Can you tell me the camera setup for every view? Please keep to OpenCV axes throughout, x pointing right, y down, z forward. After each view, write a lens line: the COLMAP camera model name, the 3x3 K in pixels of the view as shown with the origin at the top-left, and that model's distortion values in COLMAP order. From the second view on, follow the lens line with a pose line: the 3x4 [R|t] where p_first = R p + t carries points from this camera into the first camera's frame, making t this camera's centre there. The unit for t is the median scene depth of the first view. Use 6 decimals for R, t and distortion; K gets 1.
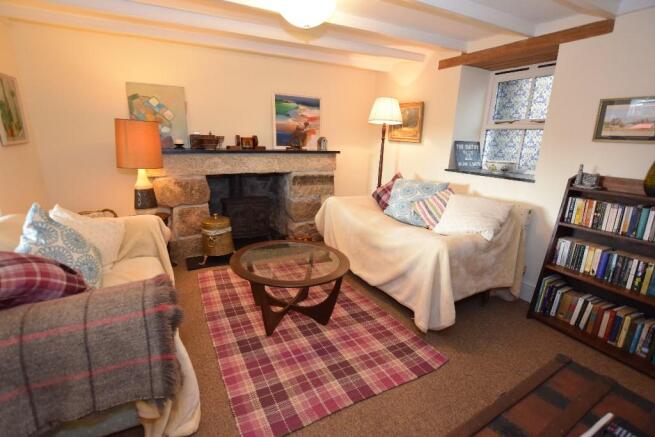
lens RADIAL K [[315.3, 0, 327.5], [0, 315.3, 218.5], [0, 0, 1]] dist [-0.031326, -0.000837]
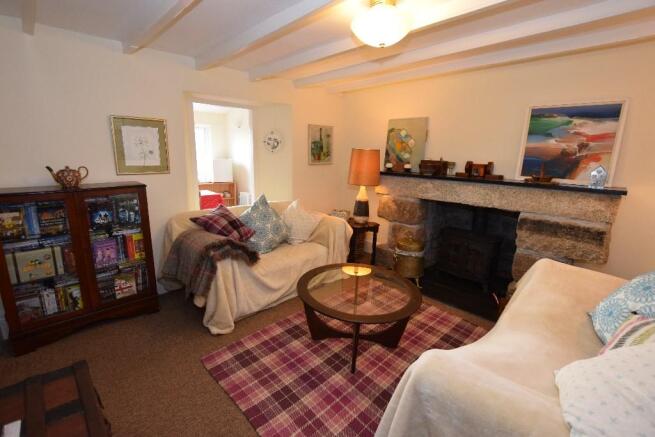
lens RADIAL K [[315.3, 0, 327.5], [0, 315.3, 218.5], [0, 0, 1]] dist [-0.031326, -0.000837]
pose [[0.220956, 0.174967, -0.959461, 0.532799], [-0.252962, 0.960390, 0.116881, -0.115482], [0.941907, 0.216881, 0.256464, 0.442552]]
